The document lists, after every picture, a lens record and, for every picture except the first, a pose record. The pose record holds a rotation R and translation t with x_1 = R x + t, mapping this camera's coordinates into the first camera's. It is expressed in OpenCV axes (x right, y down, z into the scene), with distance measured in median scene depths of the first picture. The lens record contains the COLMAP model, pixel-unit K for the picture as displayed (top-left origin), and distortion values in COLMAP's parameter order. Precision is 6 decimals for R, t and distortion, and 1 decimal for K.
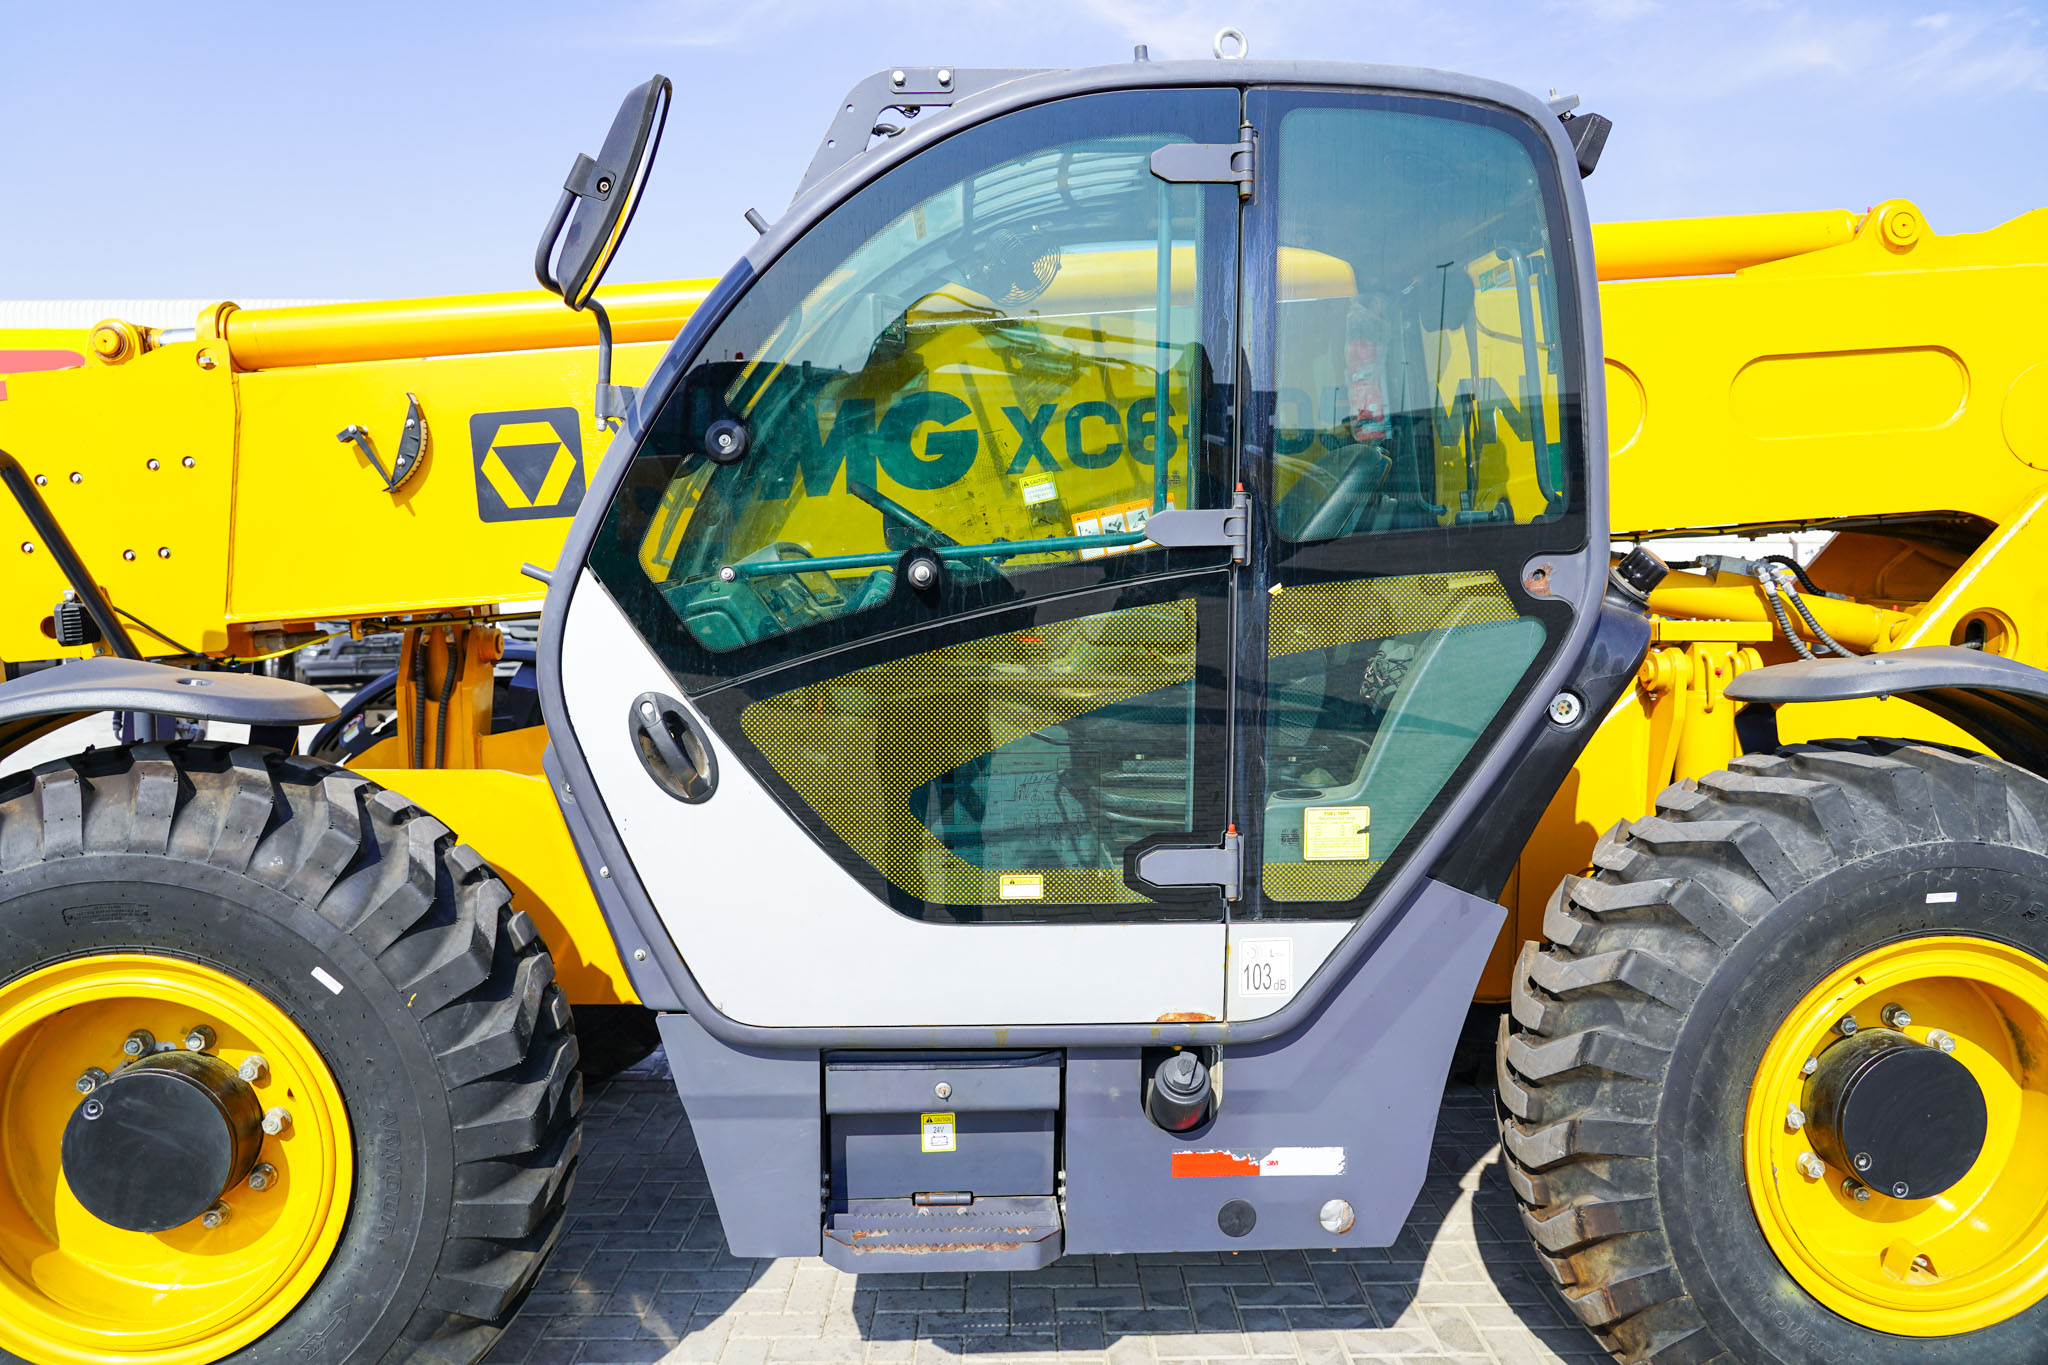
lens RADIAL K [[1392.4, 0, 1013.8], [0, 1392.4, 676.3], [0, 0, 1]] dist [-0.035782, 0.020435]
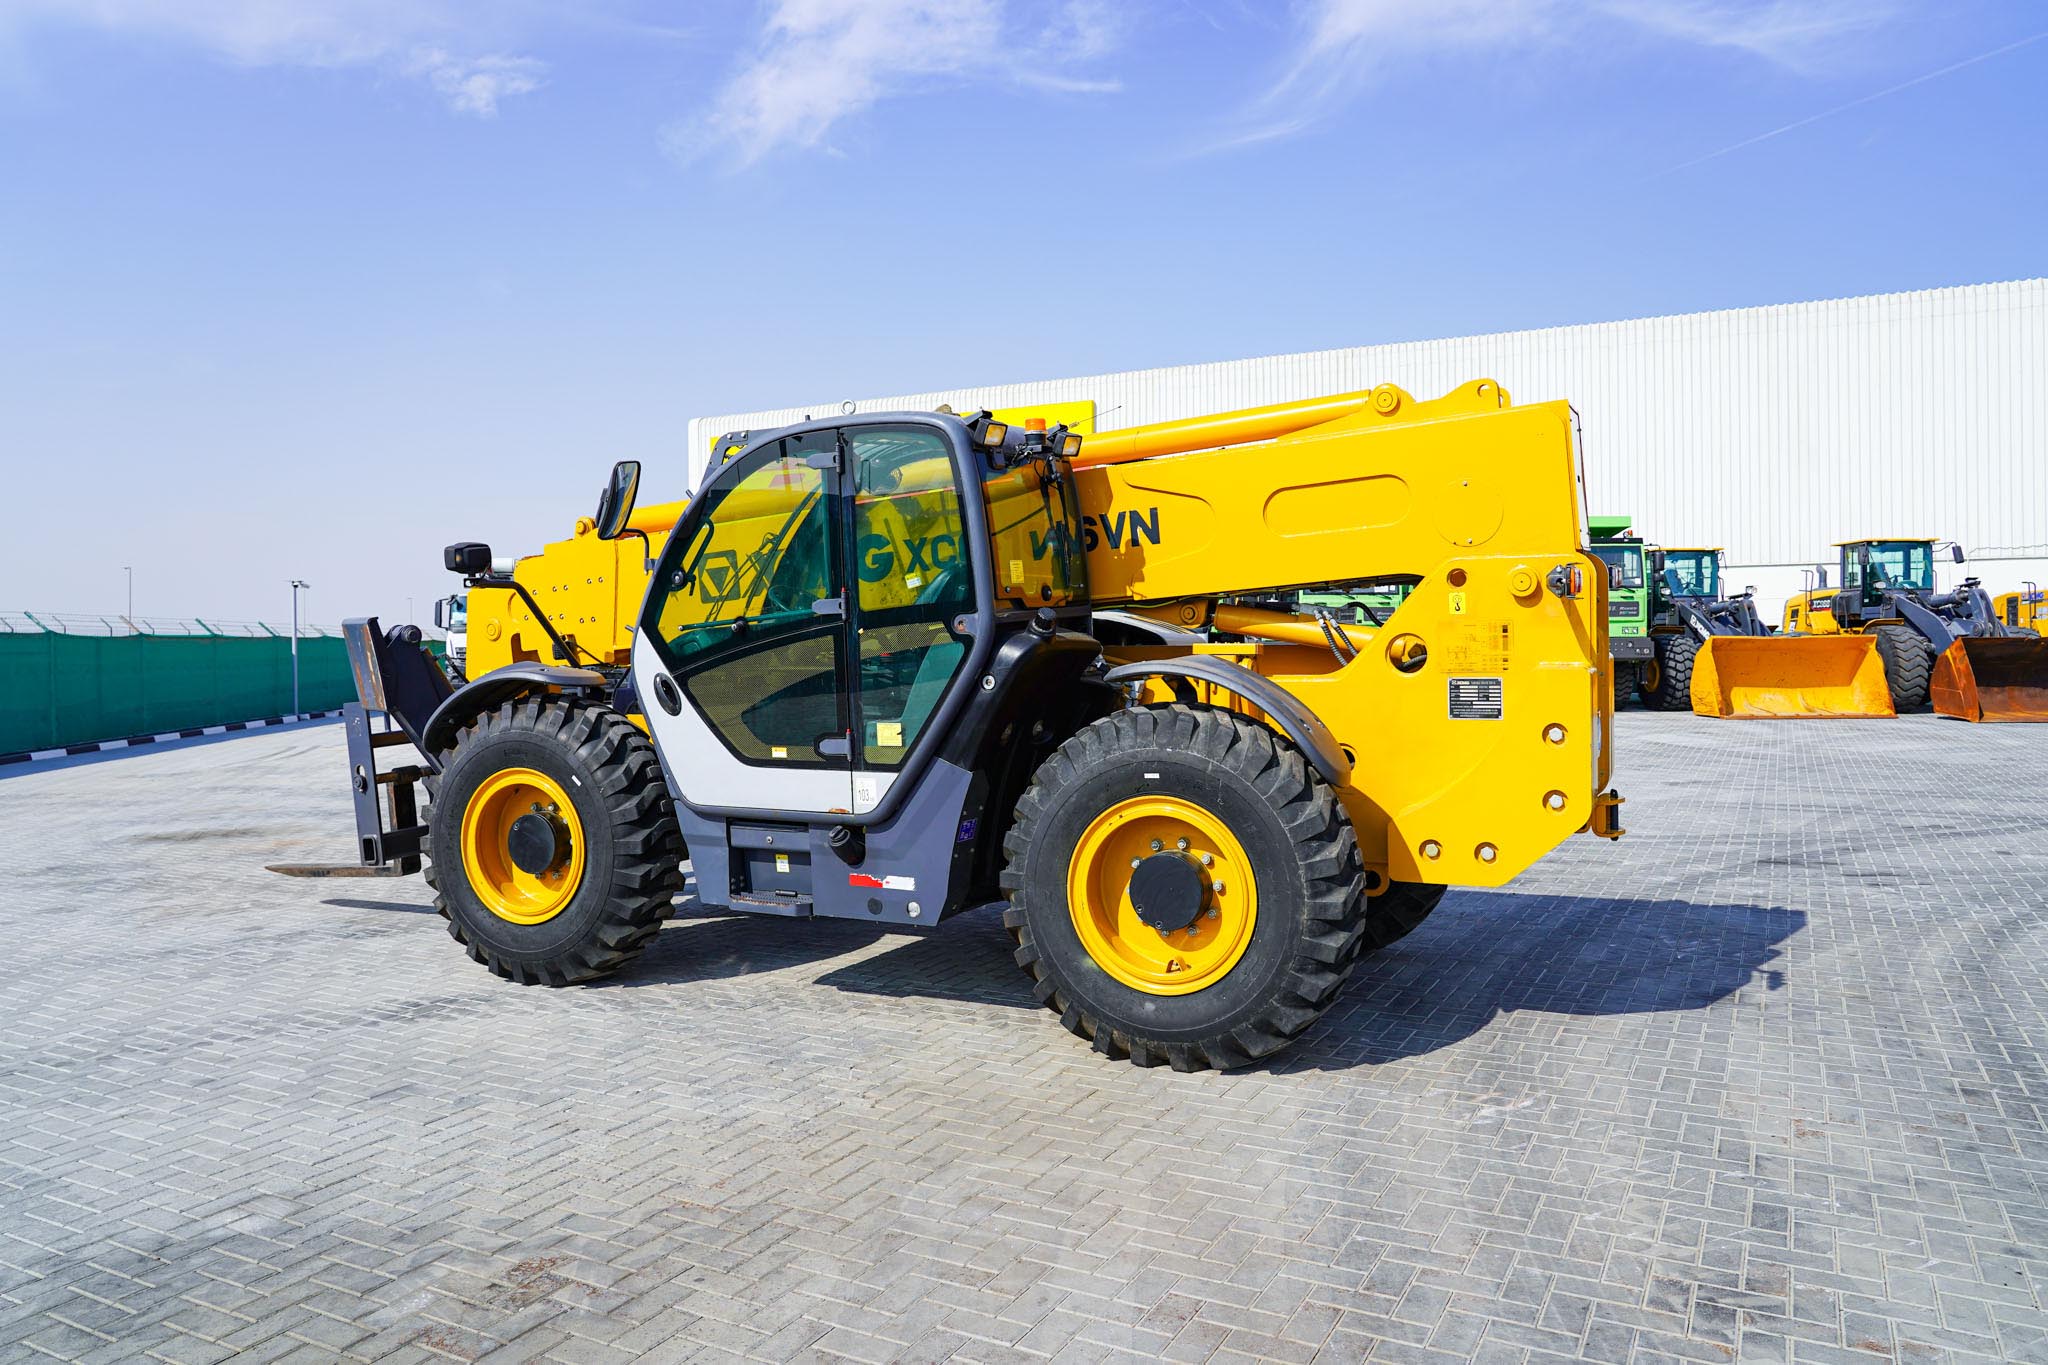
lens RADIAL K [[1427.2, 0, 1024.0], [0, 1427.2, 682.5], [0, 0, 1]] dist [-0.036152, 0.000534]
pose [[0.874912, 0.004759, -0.484259, 1.581635], [-0.015230, 0.999727, -0.017692, 0.063904], [0.484043, 0.022855, 0.874746, -0.987961]]
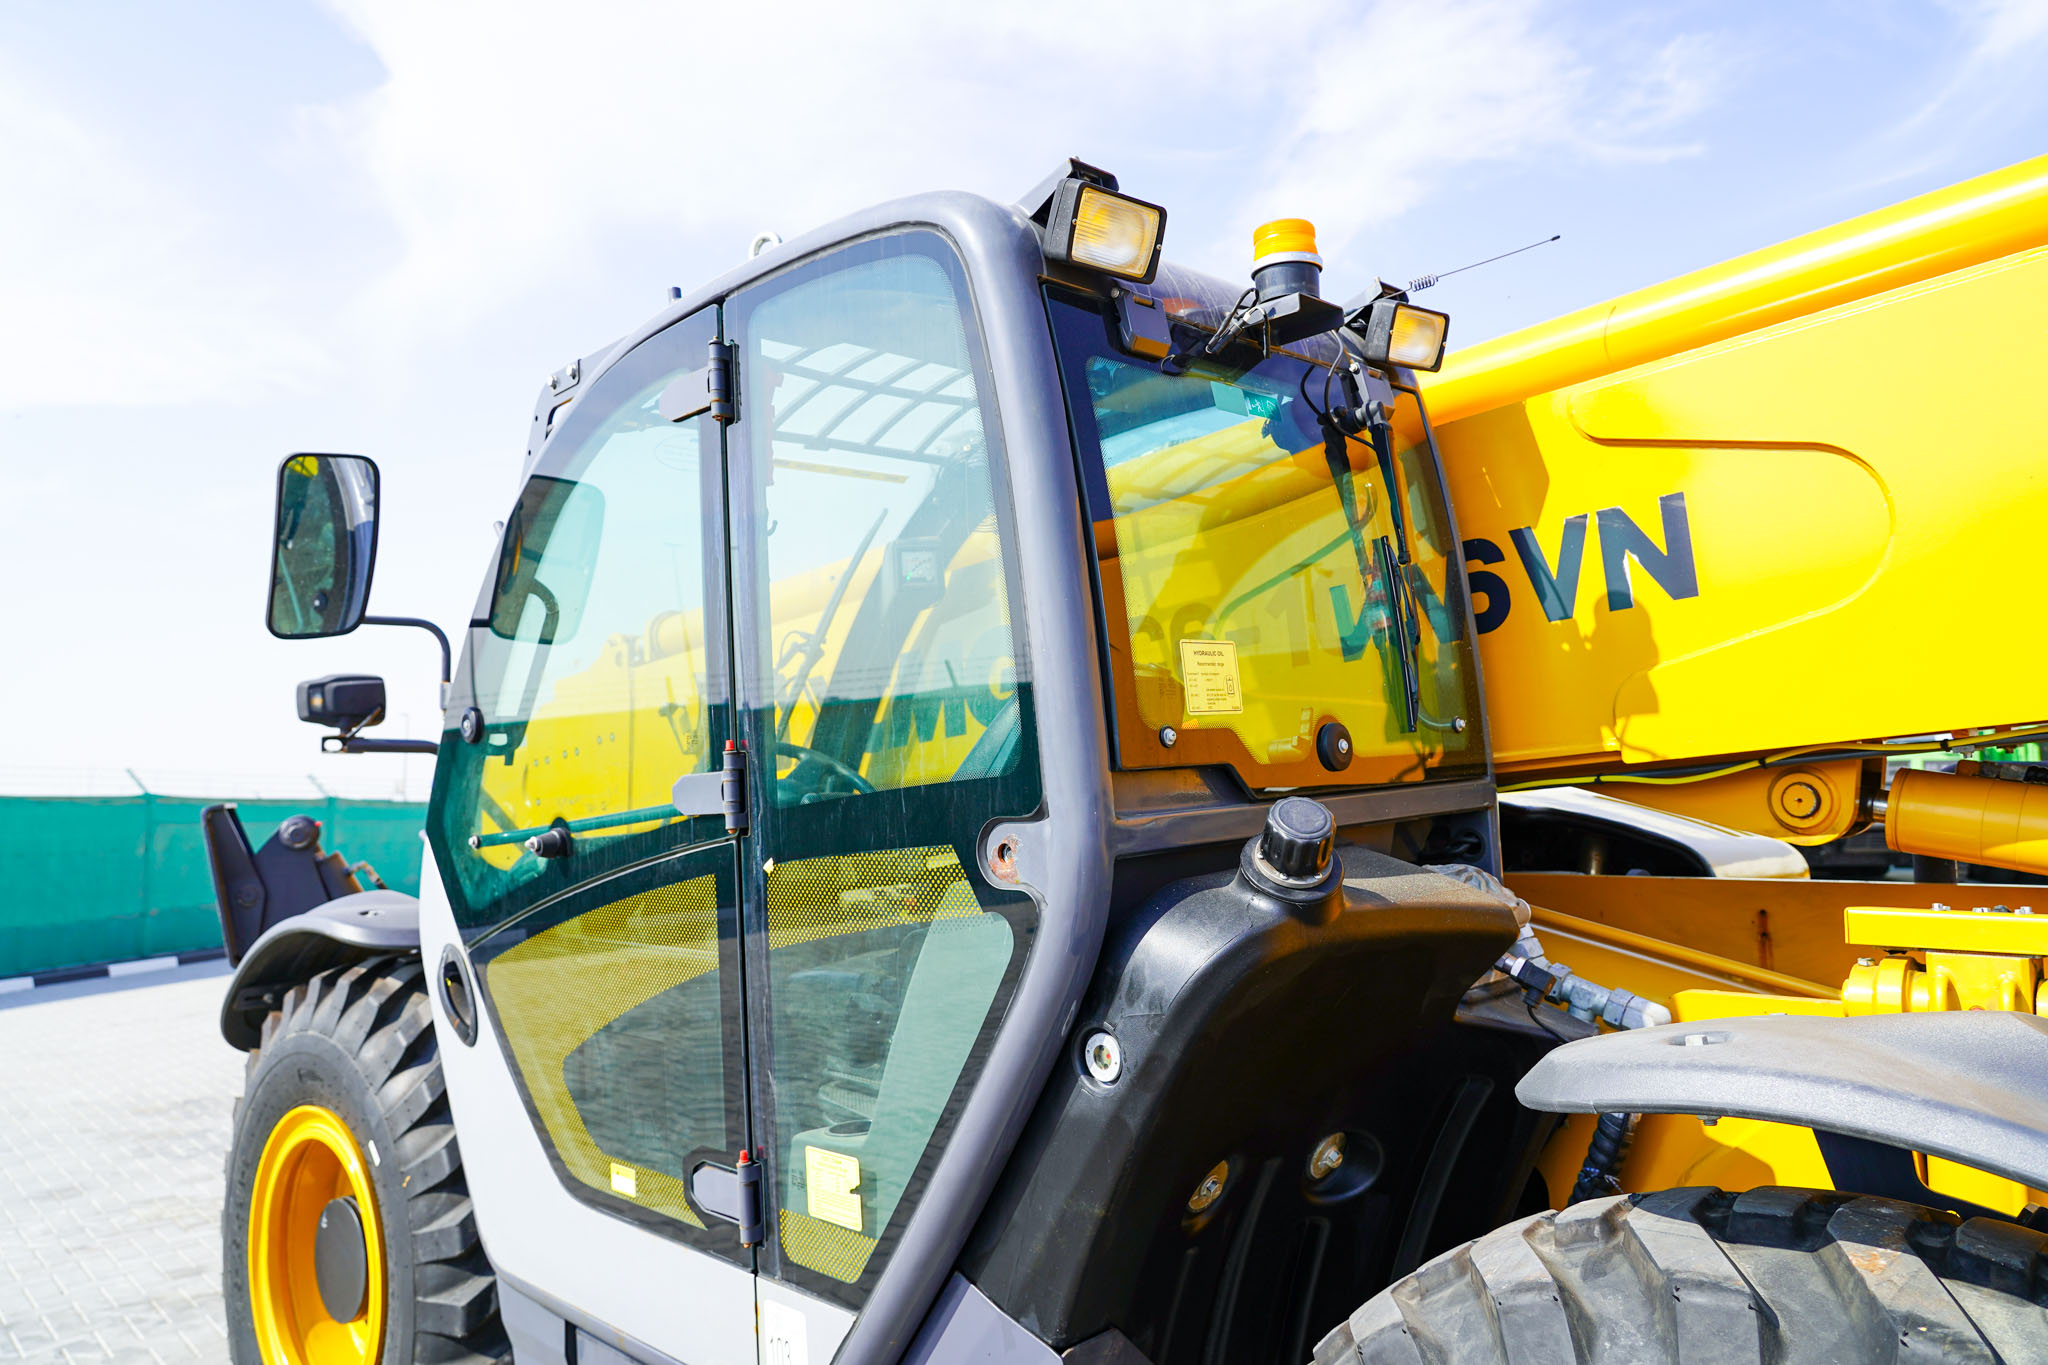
lens RADIAL K [[1392.4, 0, 1013.8], [0, 1392.4, 676.3], [0, 0, 1]] dist [-0.035782, 0.020435]
pose [[0.674624, -0.076709, -0.734165, 0.872591], [-0.025901, 0.991513, -0.127398, -0.070740], [0.737707, 0.104962, 0.666912, 0.530817]]
